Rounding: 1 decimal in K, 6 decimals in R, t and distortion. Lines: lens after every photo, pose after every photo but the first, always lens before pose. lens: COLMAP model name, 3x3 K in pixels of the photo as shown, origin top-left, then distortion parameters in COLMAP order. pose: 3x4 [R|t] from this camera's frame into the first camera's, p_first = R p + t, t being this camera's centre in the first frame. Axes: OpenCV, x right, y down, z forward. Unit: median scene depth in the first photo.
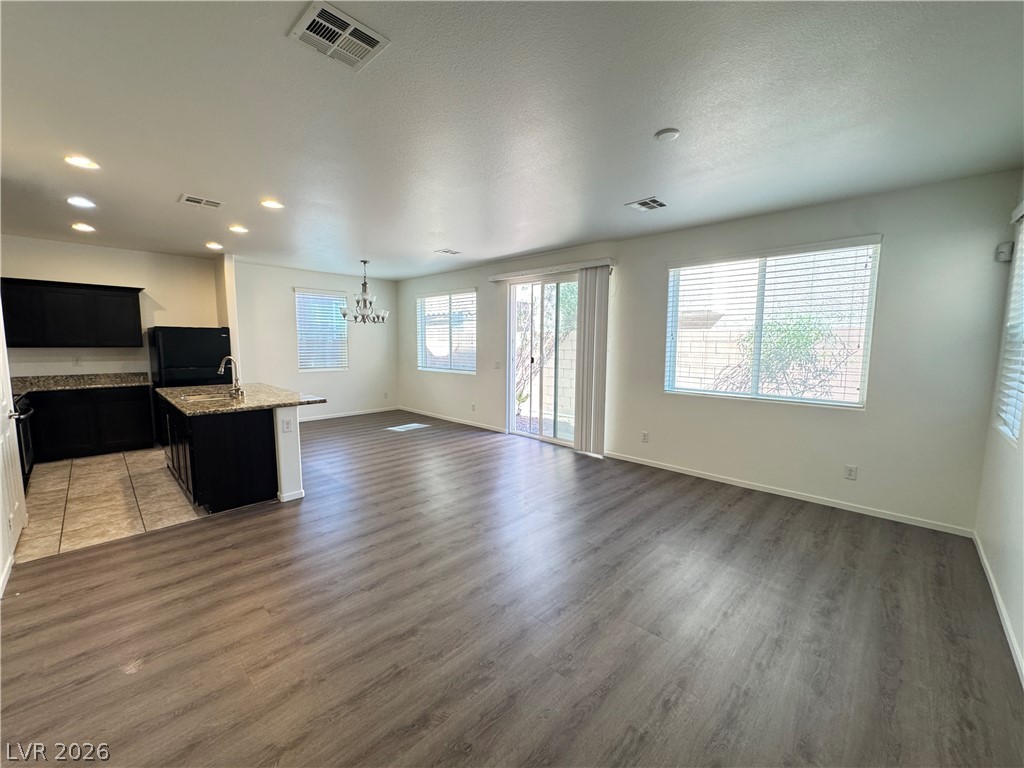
lens RADIAL K [[408.2, 0, 509.4], [0, 408.2, 386.6], [0, 0, 1]] dist [-0.000460, 0.000536]
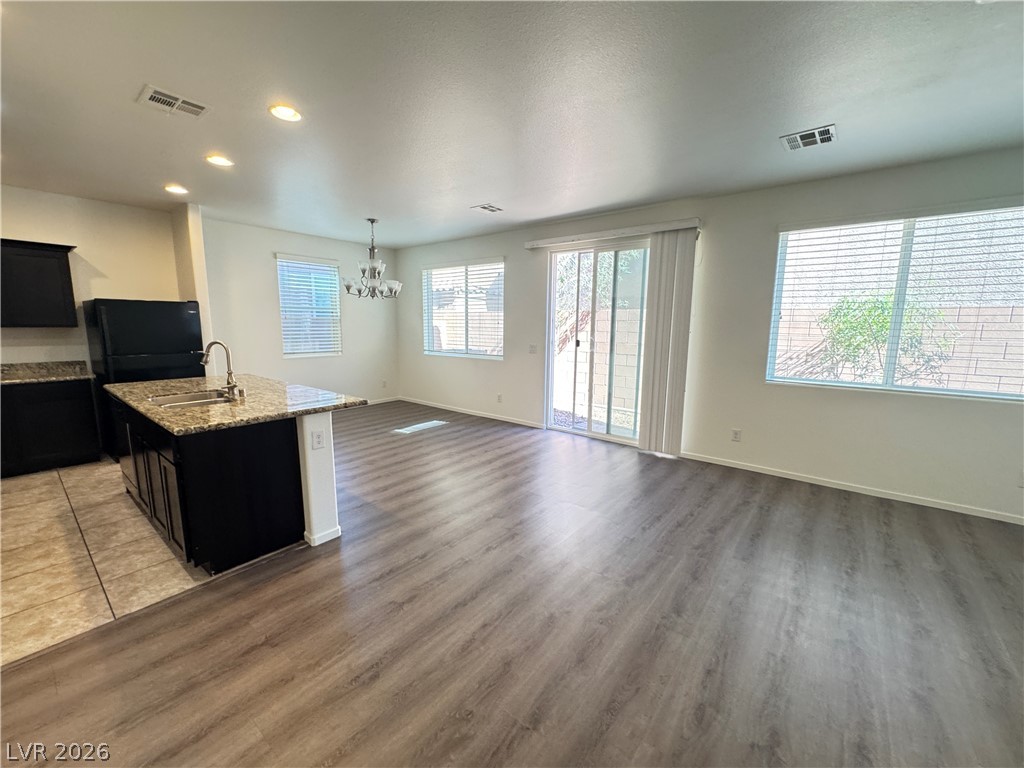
lens RADIAL K [[408.2, 0, 509.4], [0, 408.2, 386.2], [0, 0, 1]] dist [-0.000460, 0.000536]
pose [[0.995418, -0.011744, 0.094892, -0.211443], [0.007384, 0.998906, 0.046173, -0.020024], [-0.095330, -0.045261, 0.994416, 0.204729]]
